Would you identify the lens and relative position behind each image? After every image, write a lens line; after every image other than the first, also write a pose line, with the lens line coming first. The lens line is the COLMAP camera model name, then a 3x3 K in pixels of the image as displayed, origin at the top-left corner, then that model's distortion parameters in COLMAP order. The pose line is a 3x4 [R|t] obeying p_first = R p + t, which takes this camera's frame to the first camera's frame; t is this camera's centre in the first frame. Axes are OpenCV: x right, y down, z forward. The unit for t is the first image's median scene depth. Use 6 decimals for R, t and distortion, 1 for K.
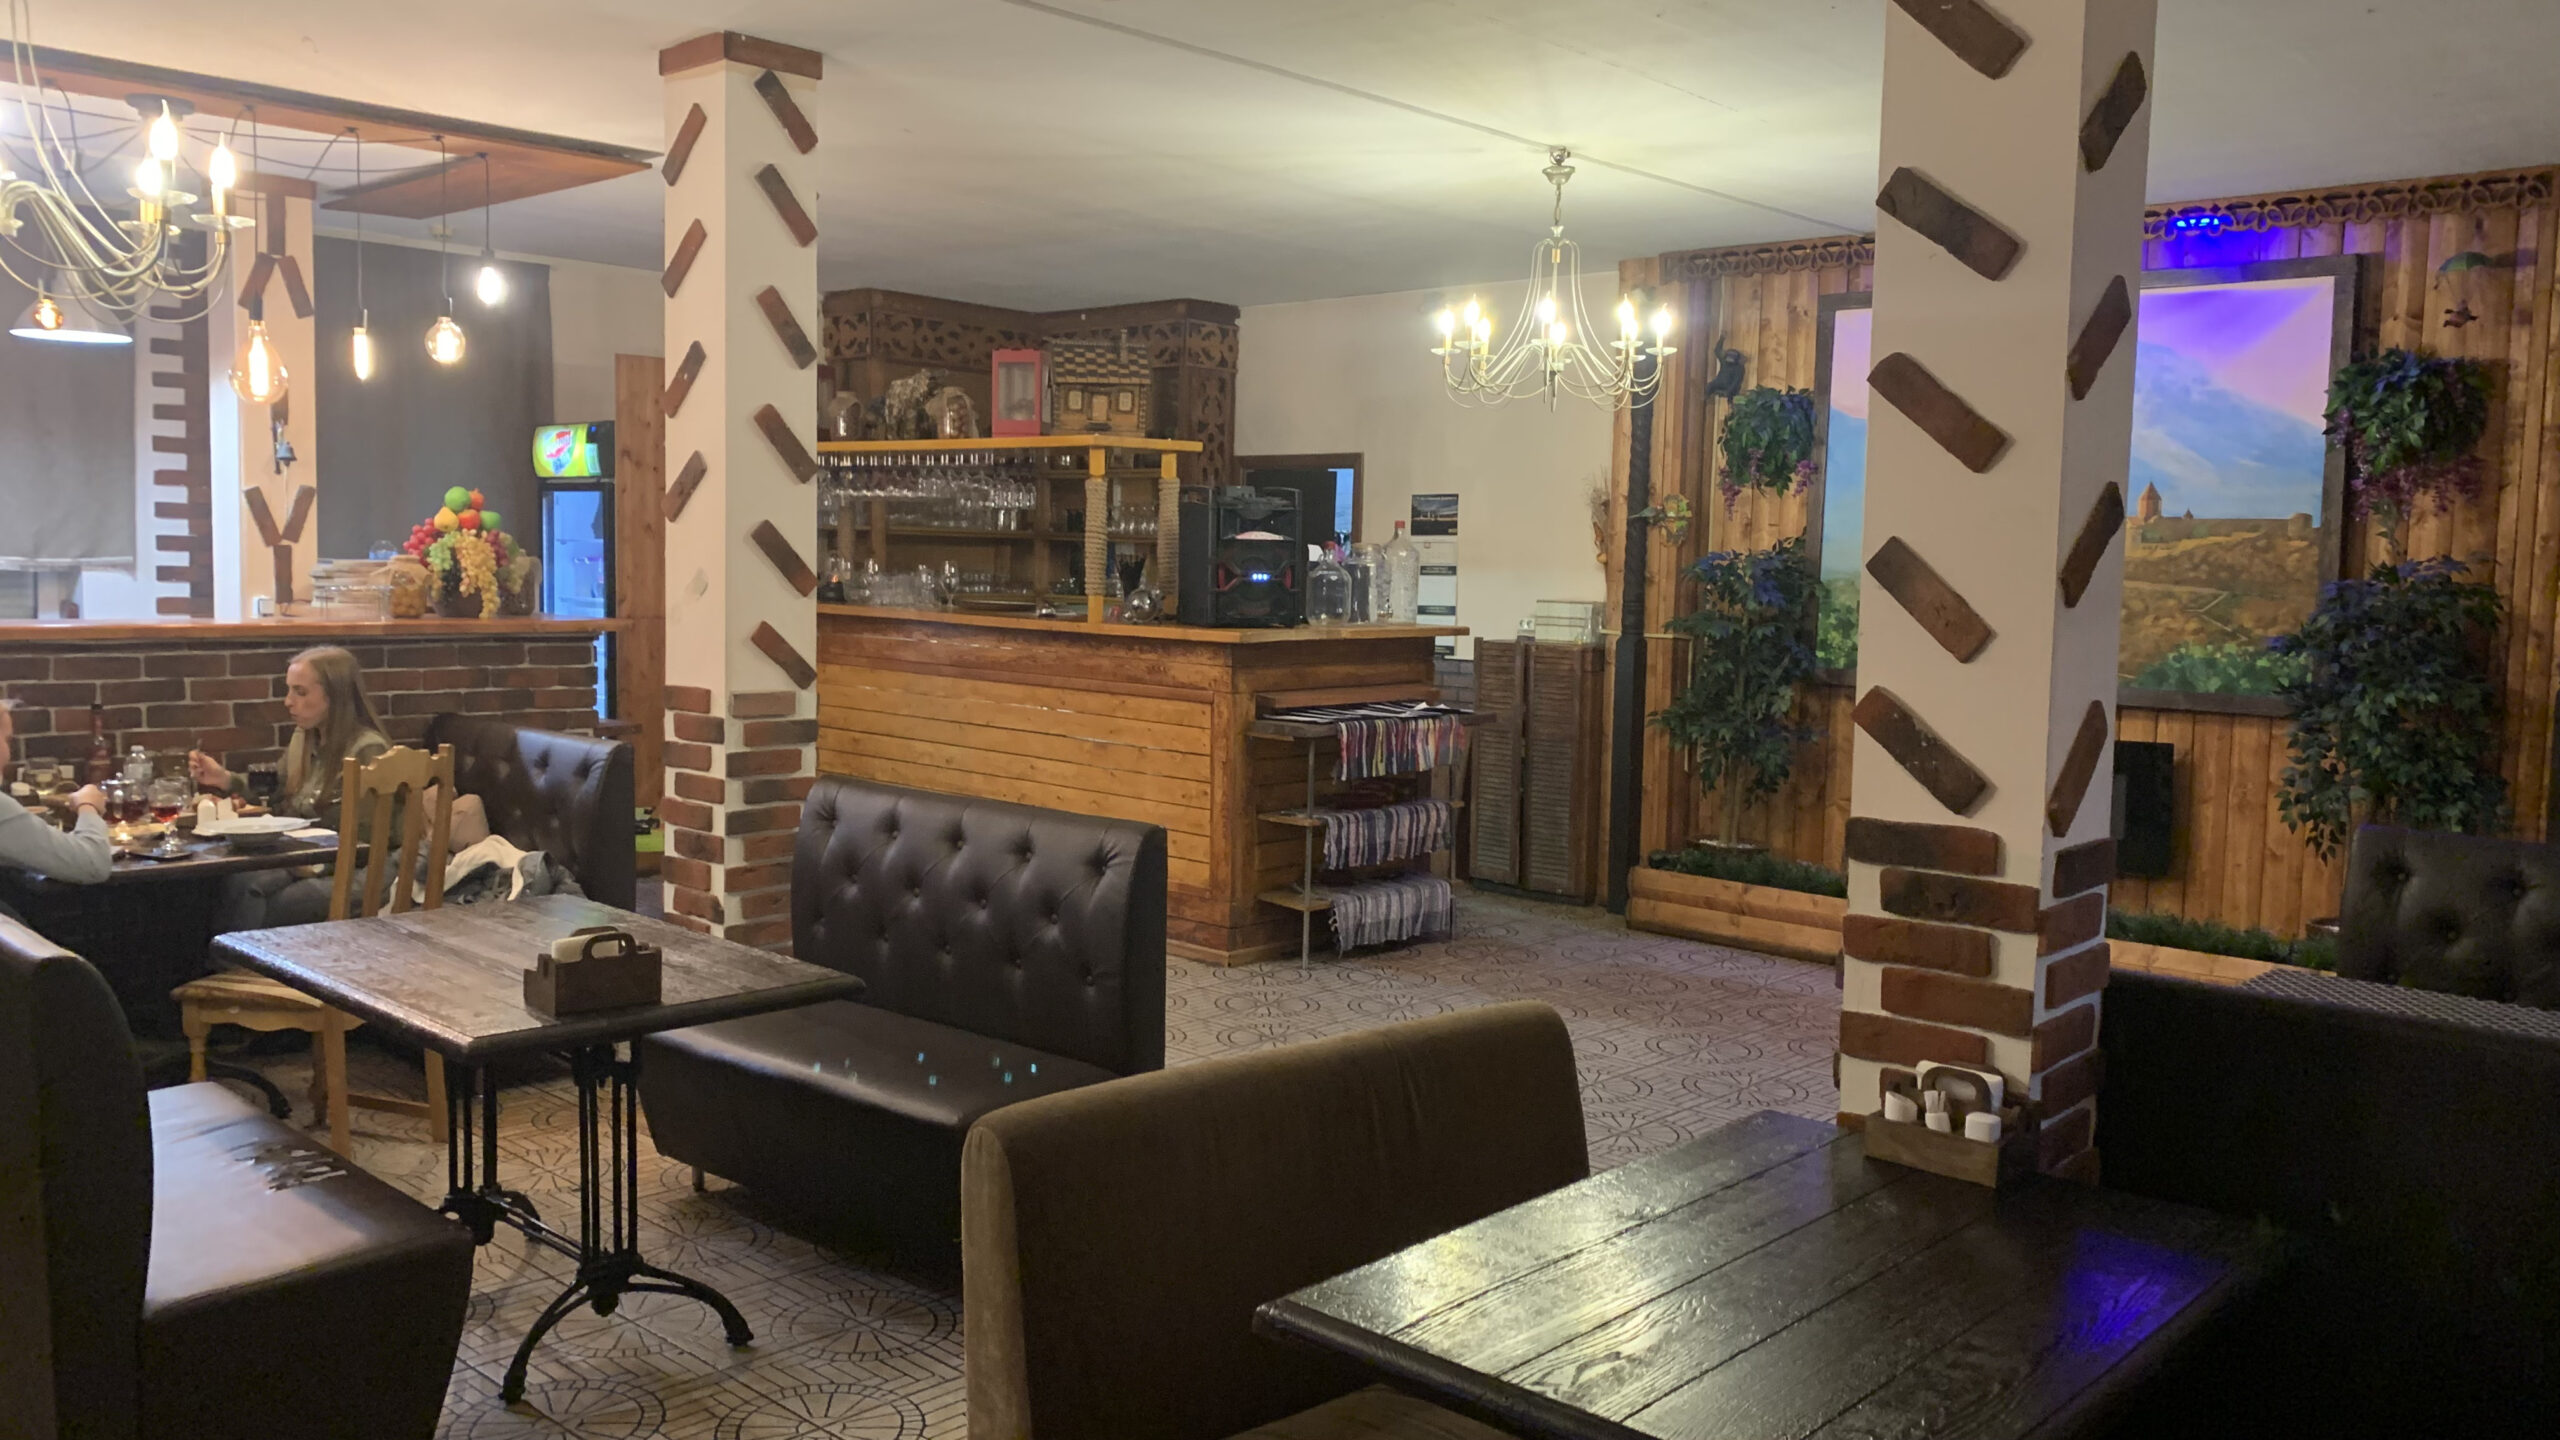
lens RADIAL K [[1921.5, 0, 1254.0], [0, 1921.5, 736.3], [0, 0, 1]] dist [0.052136, -0.076442]
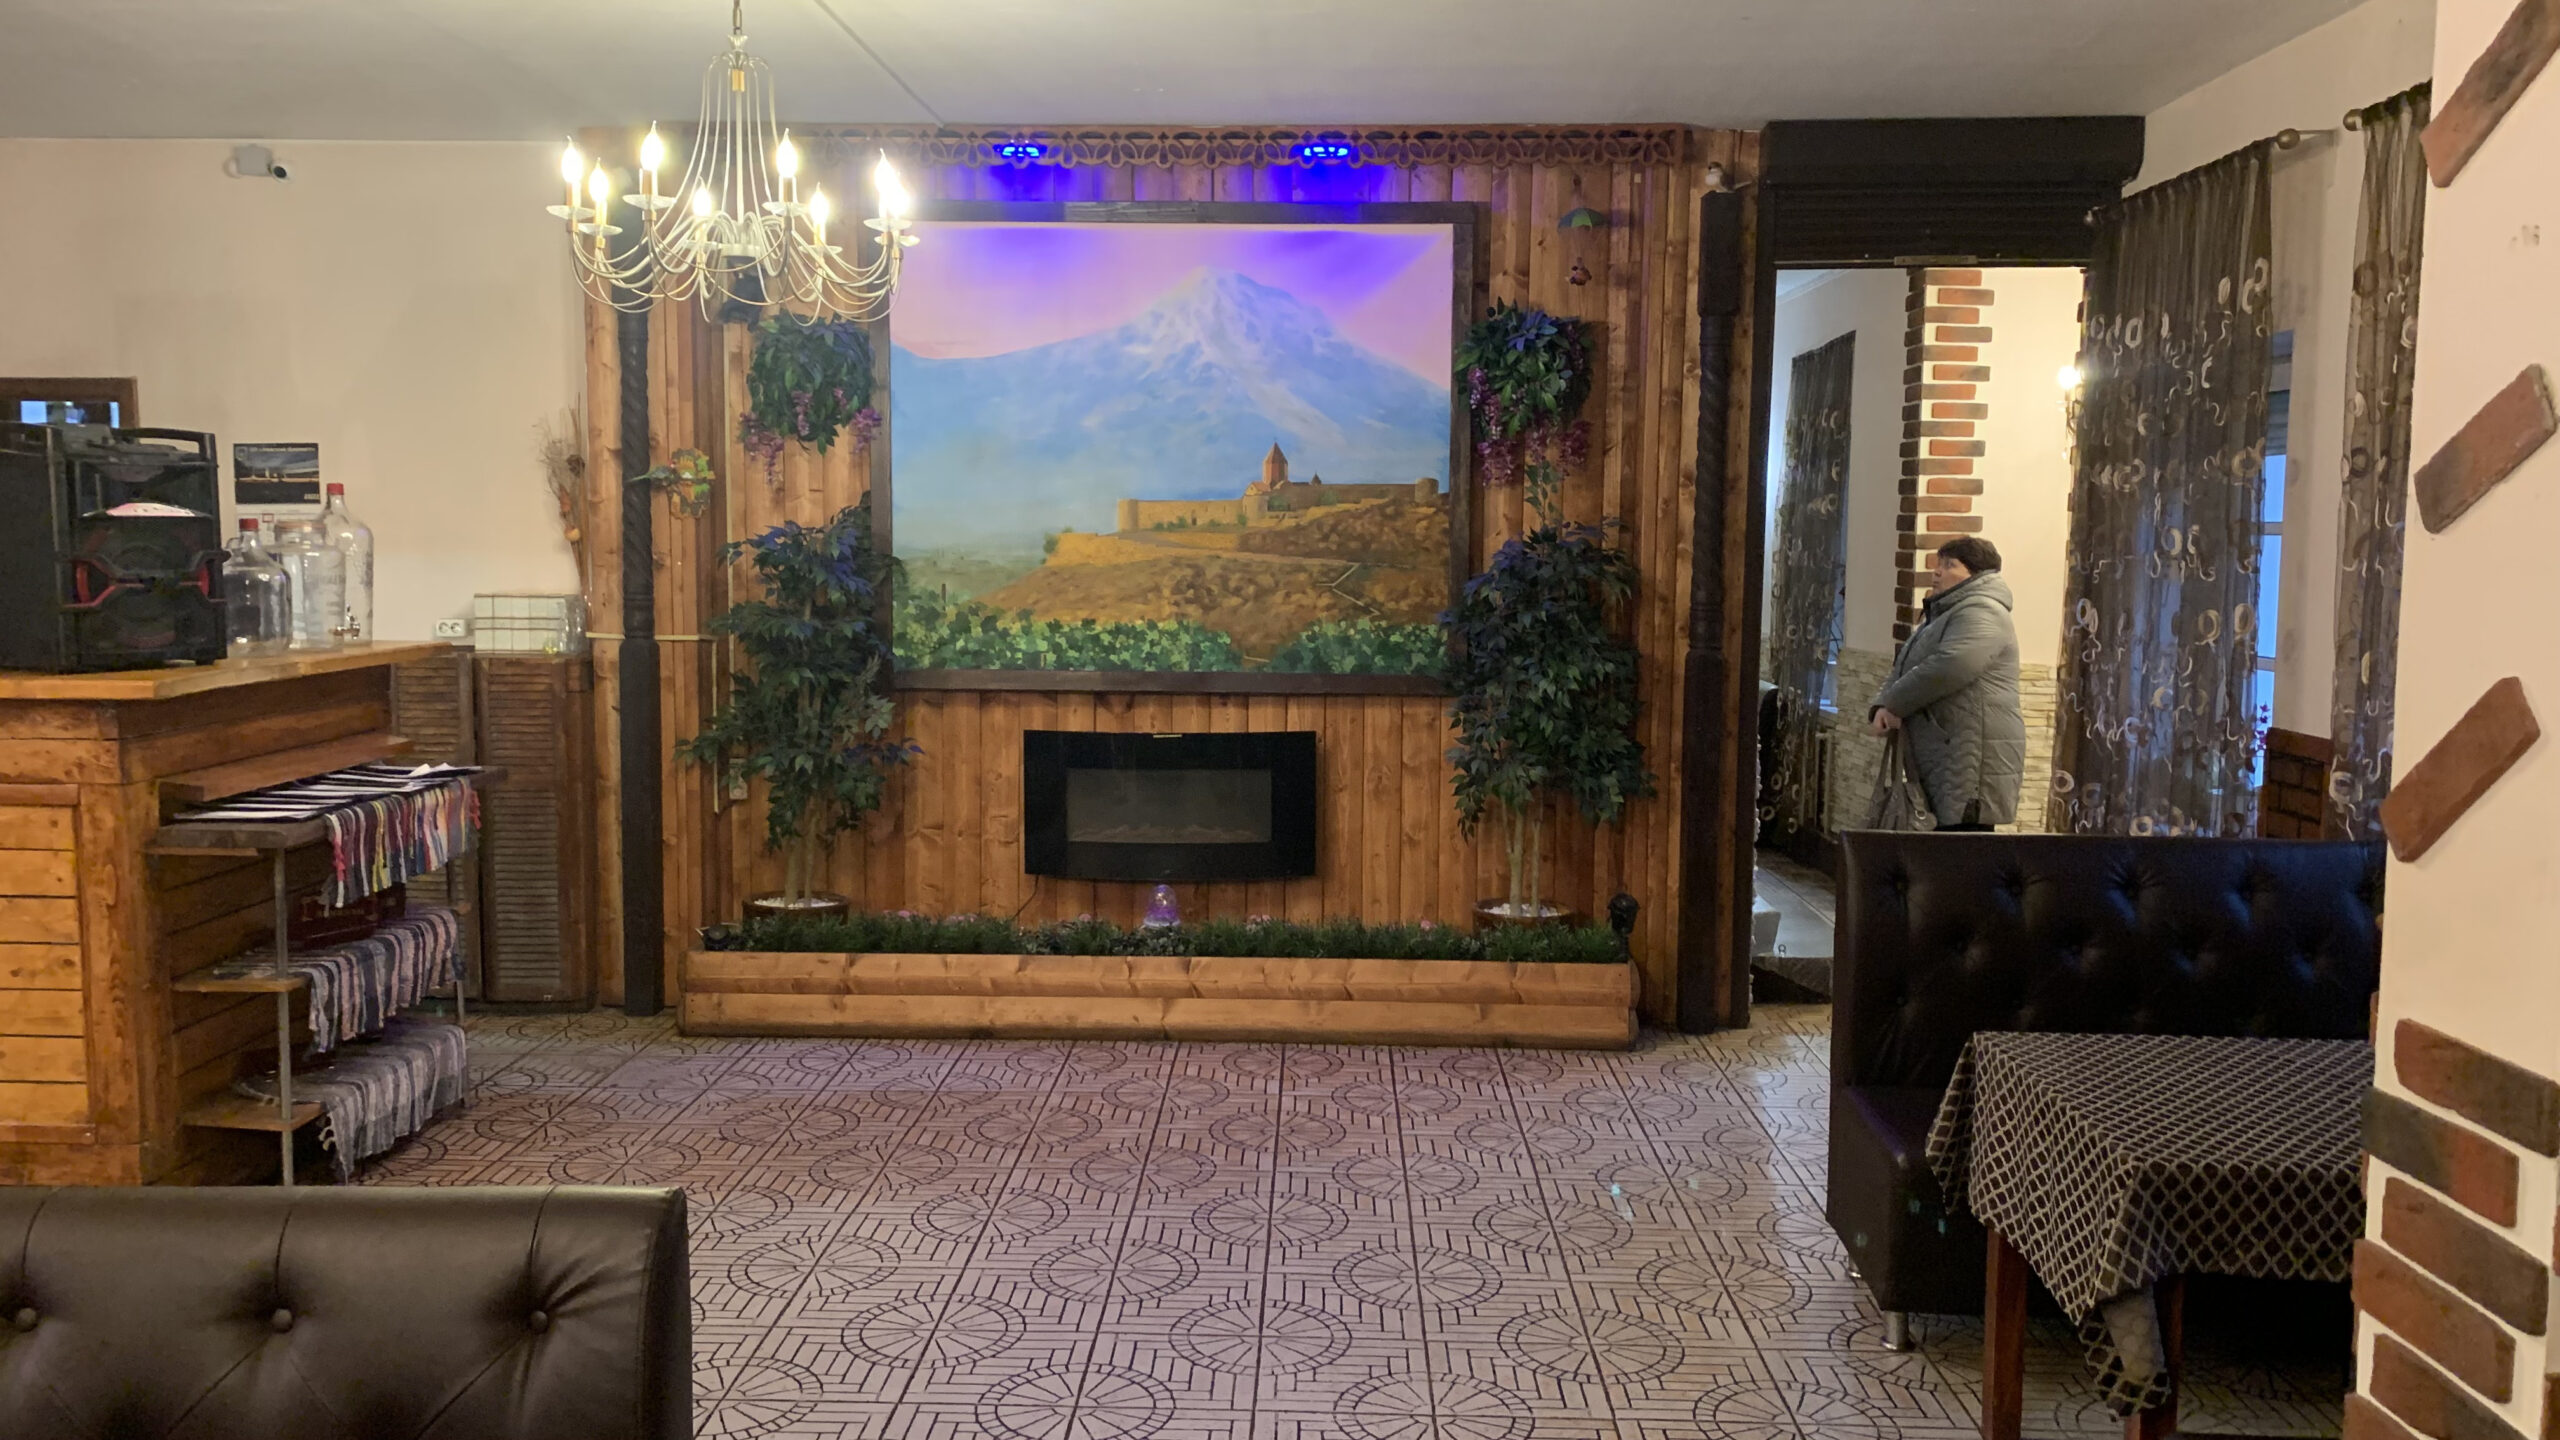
lens RADIAL K [[1921.5, 0, 1271.5], [0, 1921.5, 713.9], [0, 0, 1]] dist [0.052136, -0.076442]
pose [[0.748713, -0.080407, 0.658000, -0.131230], [0.075032, 0.996517, 0.036397, -0.038395], [-0.658634, 0.022120, 0.752138, 0.332801]]
